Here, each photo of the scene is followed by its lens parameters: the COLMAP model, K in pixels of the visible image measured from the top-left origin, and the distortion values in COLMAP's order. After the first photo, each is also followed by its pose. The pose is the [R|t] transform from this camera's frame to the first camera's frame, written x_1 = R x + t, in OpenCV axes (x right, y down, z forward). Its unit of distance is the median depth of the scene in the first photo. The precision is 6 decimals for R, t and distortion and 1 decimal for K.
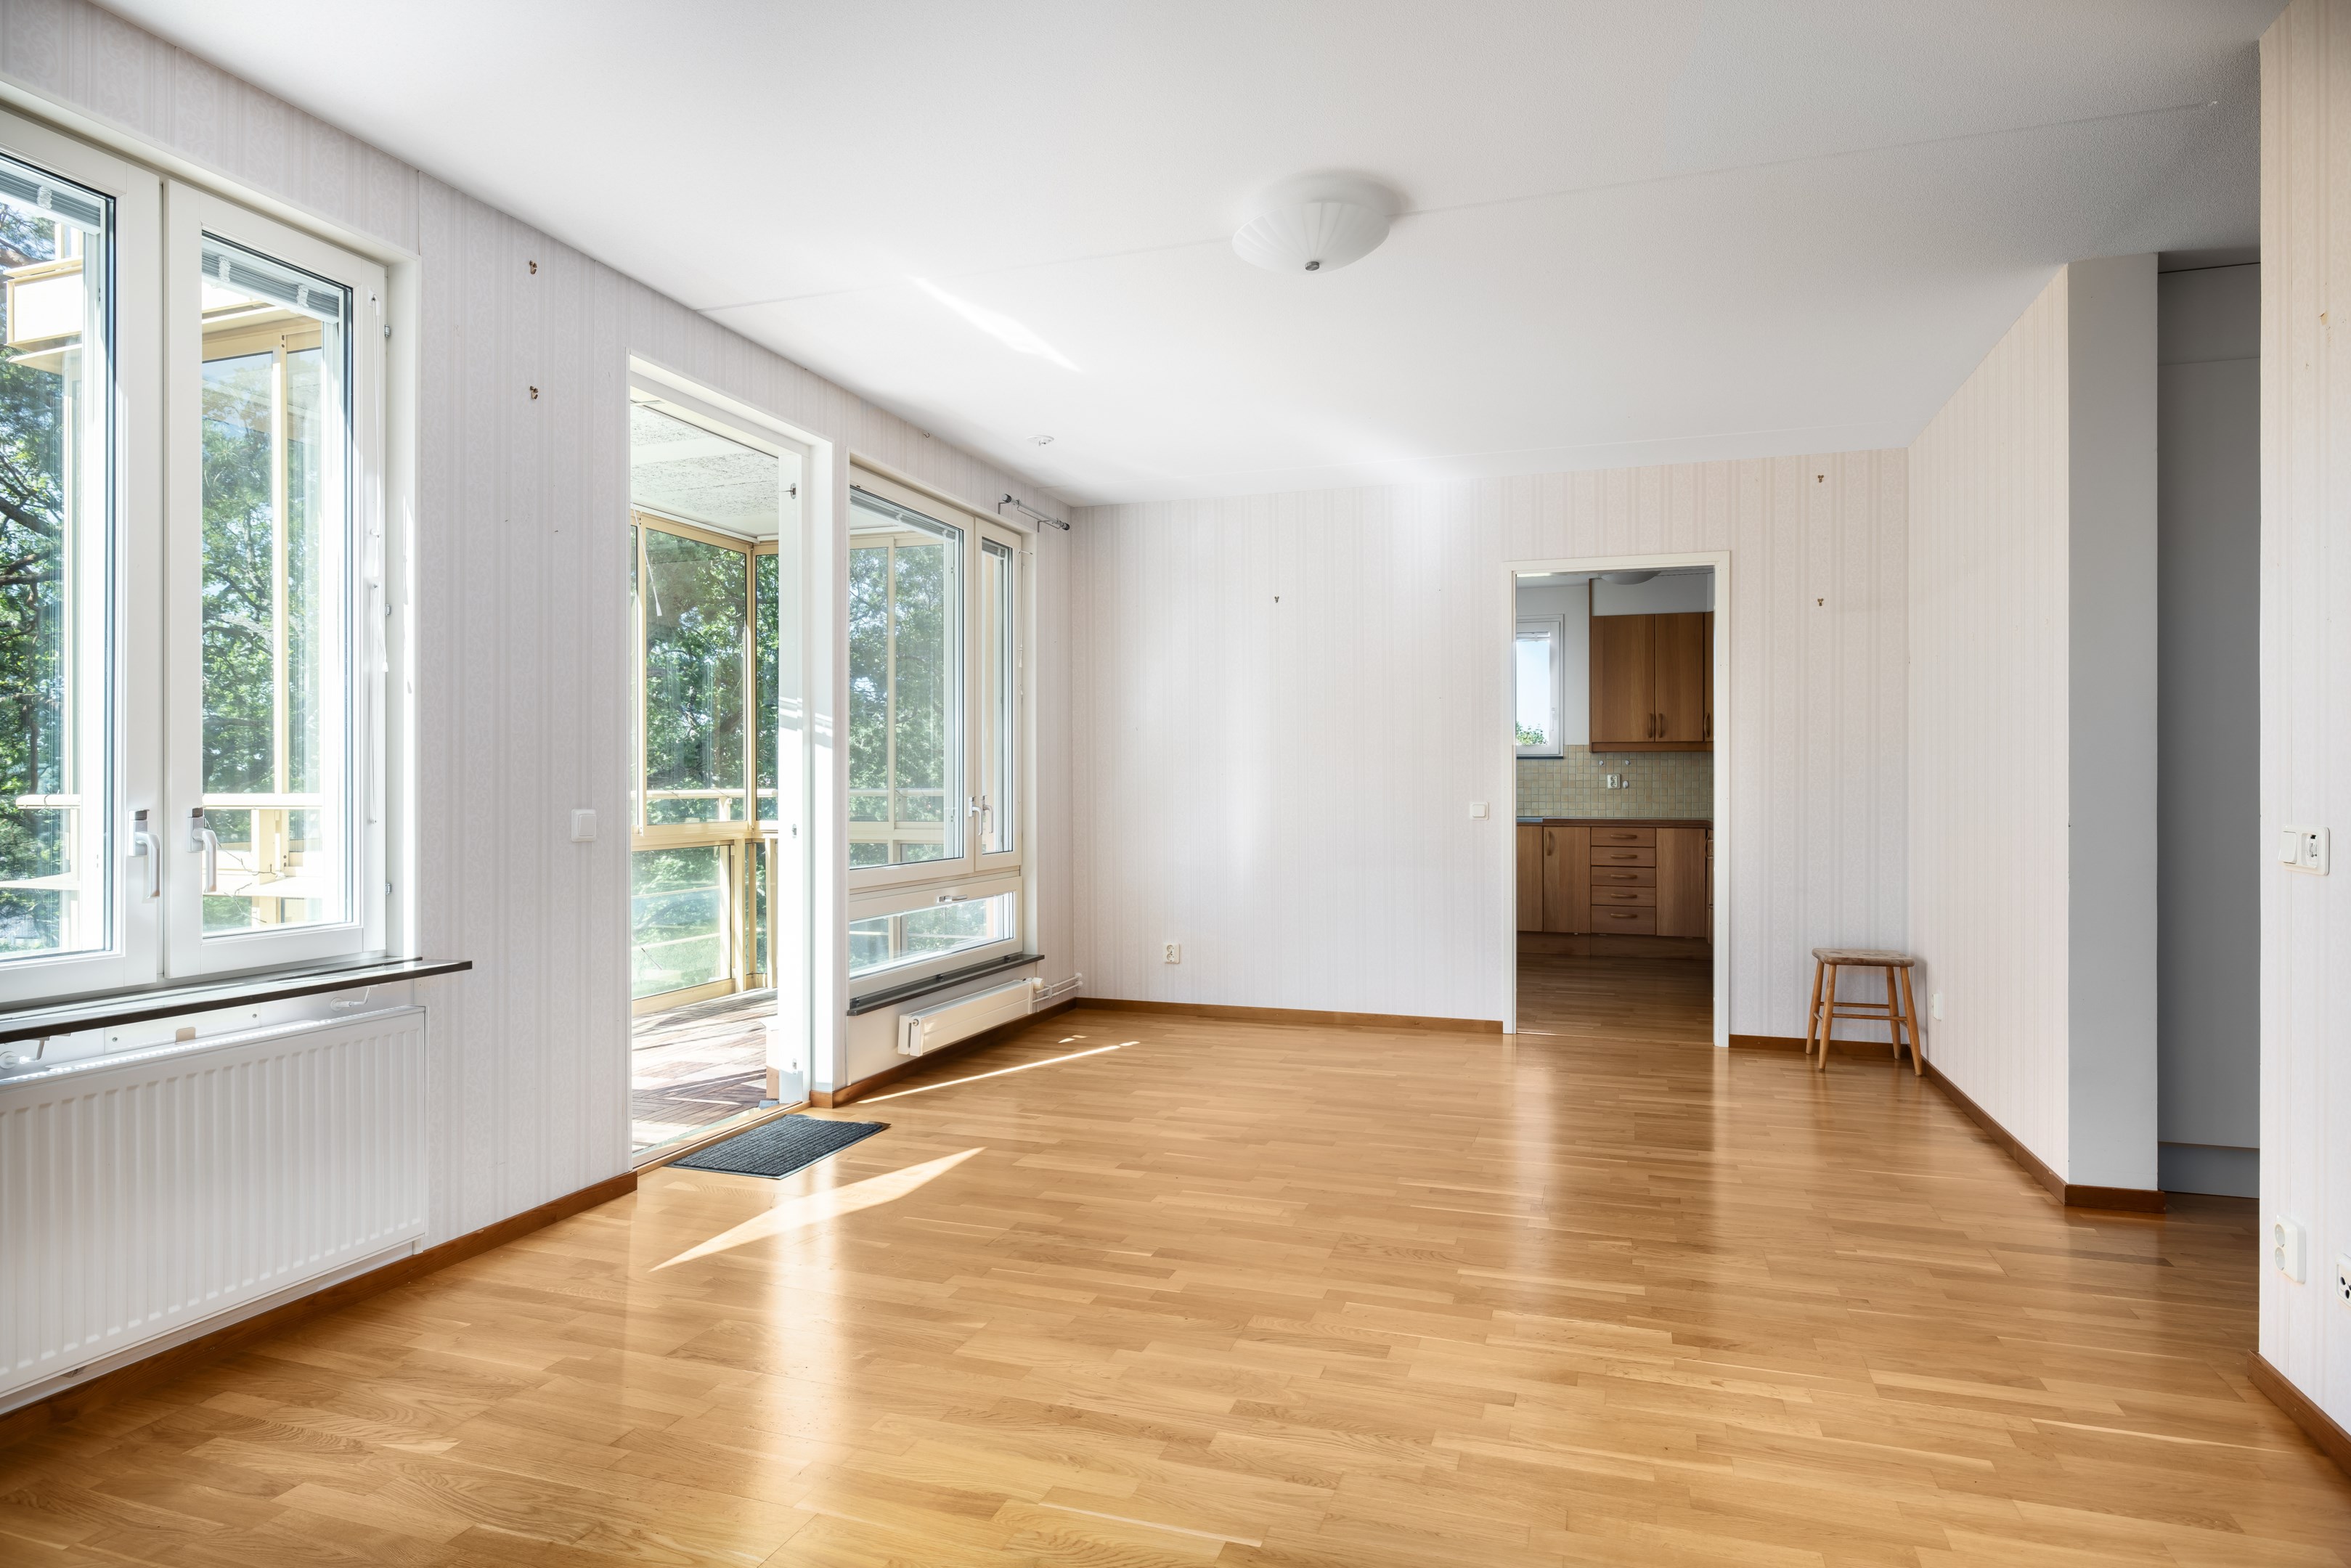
lens RADIAL K [[1361.2, 0, 1175.5], [0, 1361.2, 784.0], [0, 0, 1]] dist [-0.006881, -0.002088]
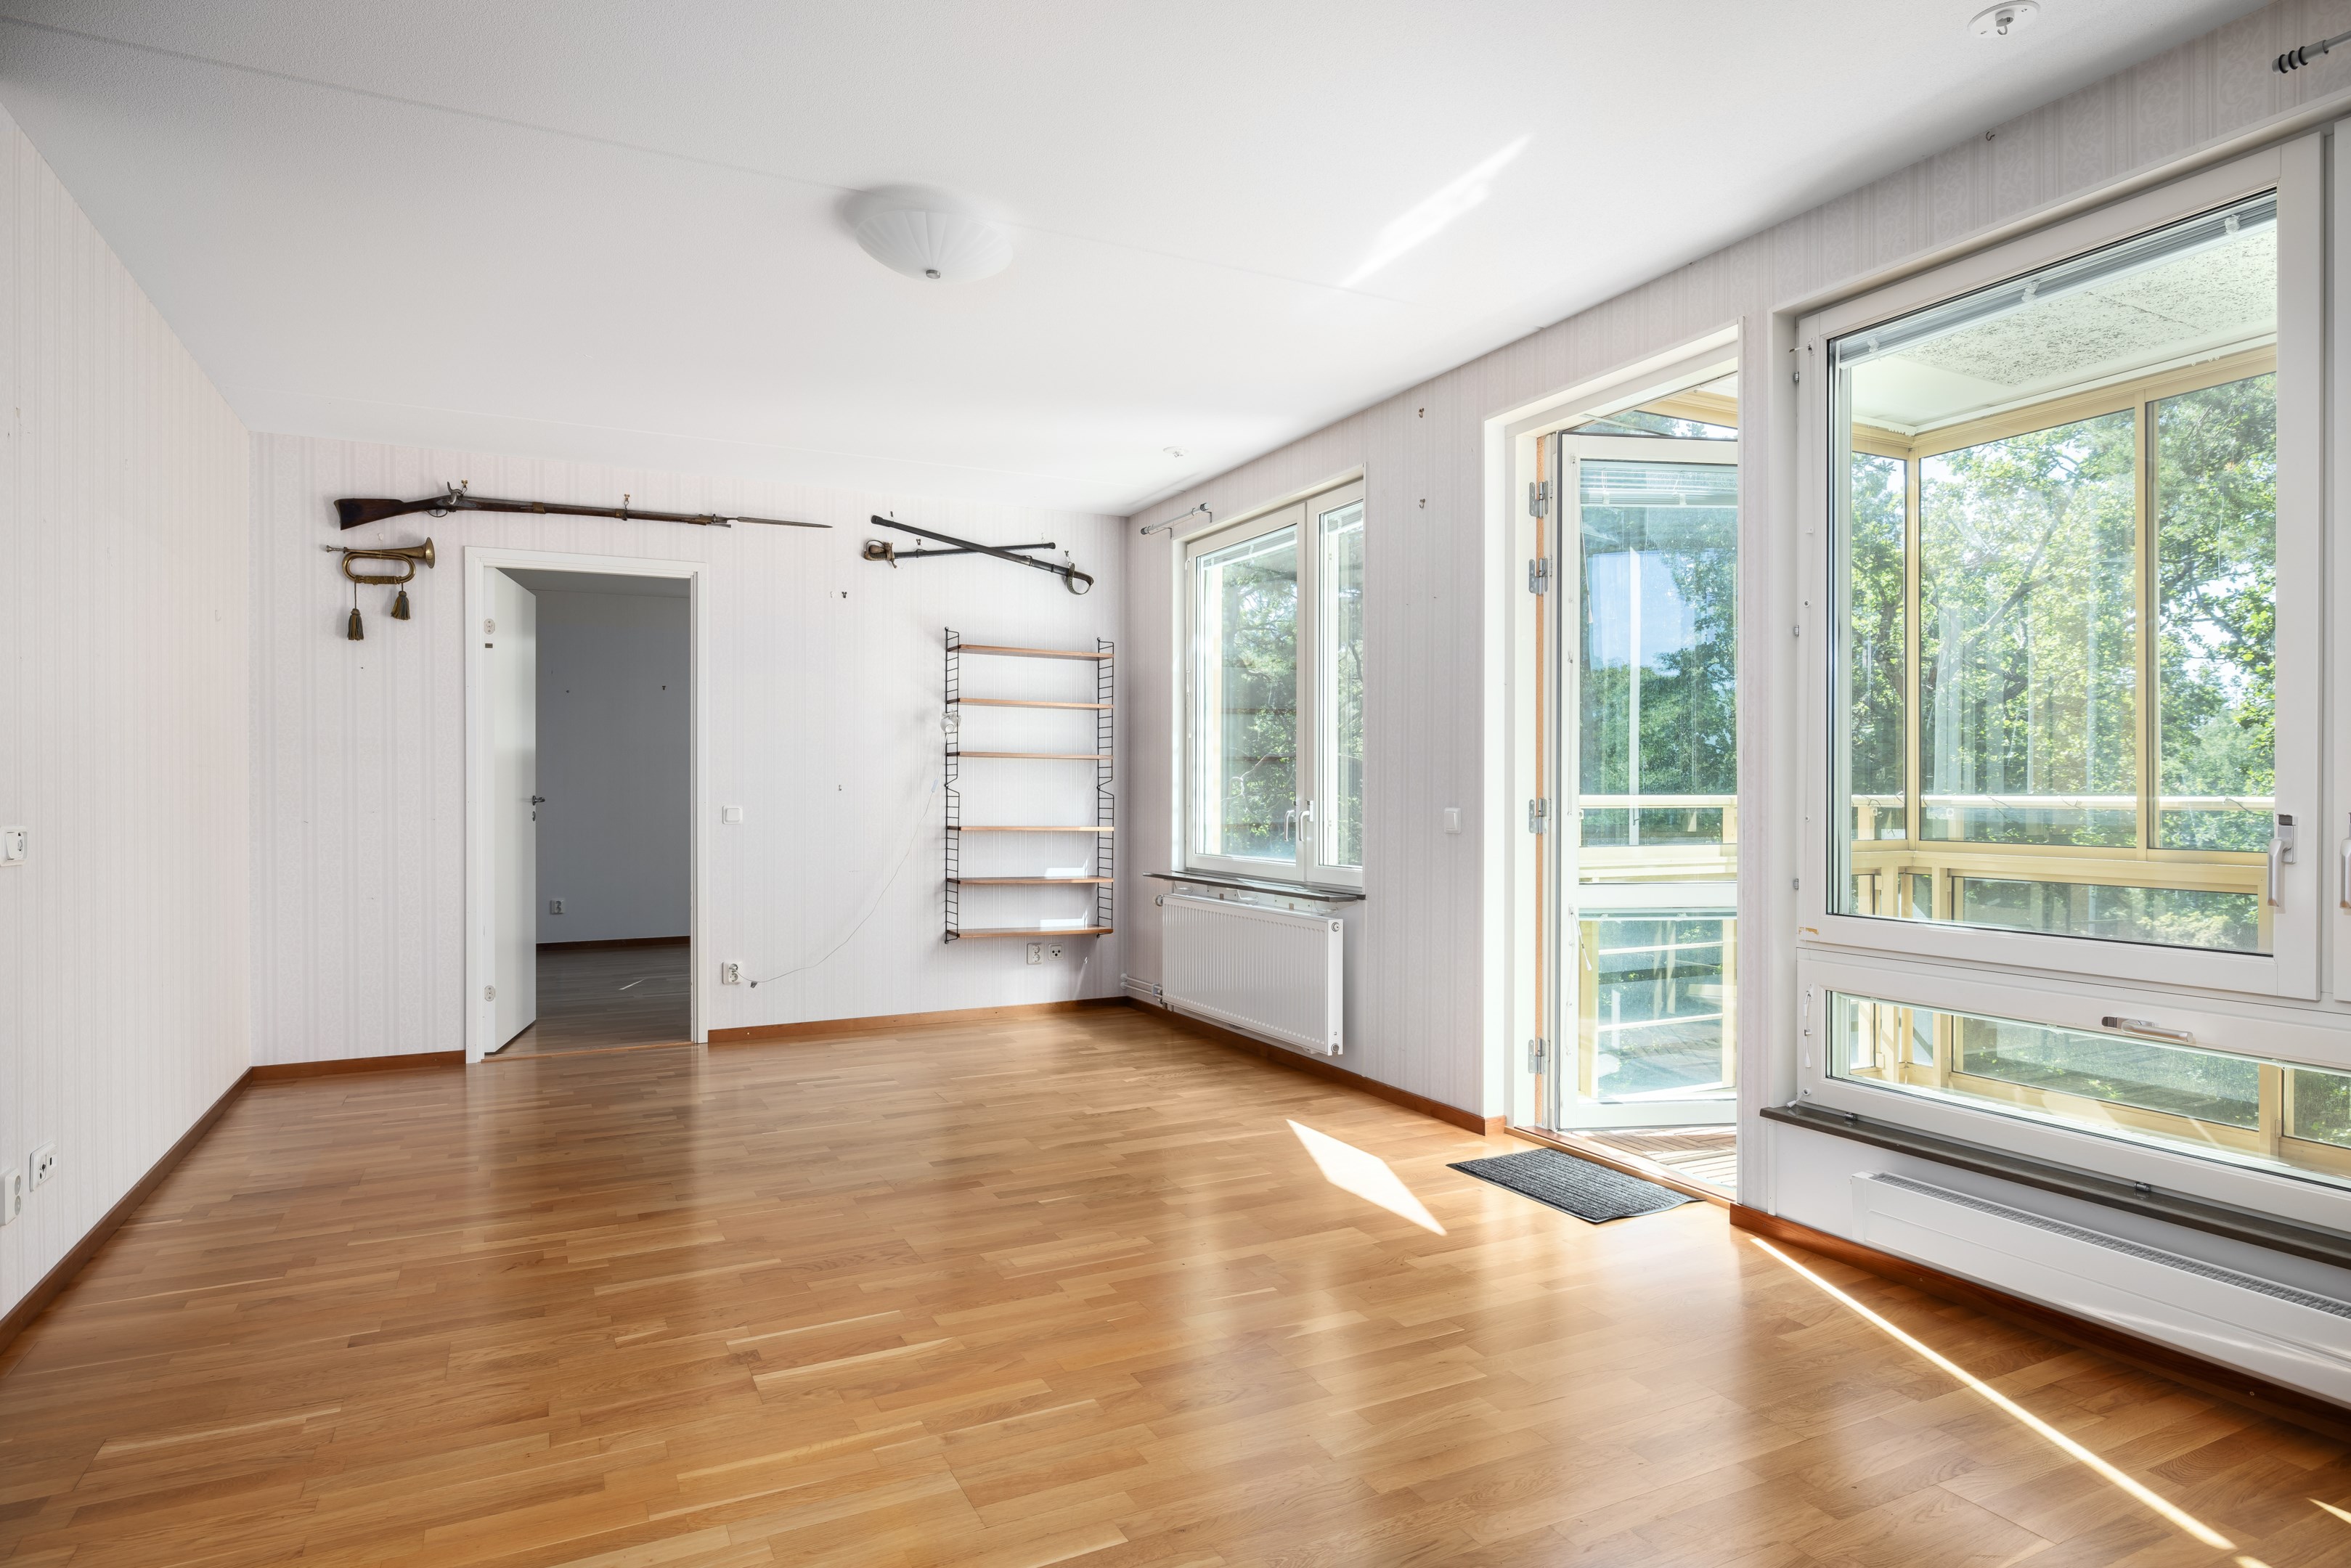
lens RADIAL K [[1361.2, 0, 1175.5], [0, 1361.2, 784.0], [0, 0, 1]] dist [-0.006881, -0.002088]
pose [[-0.723931, -0.002938, -0.689866, 0.660803], [0.000437, 0.999989, -0.004718, 0.002832], [0.689872, -0.003717, -0.723922, 1.835732]]
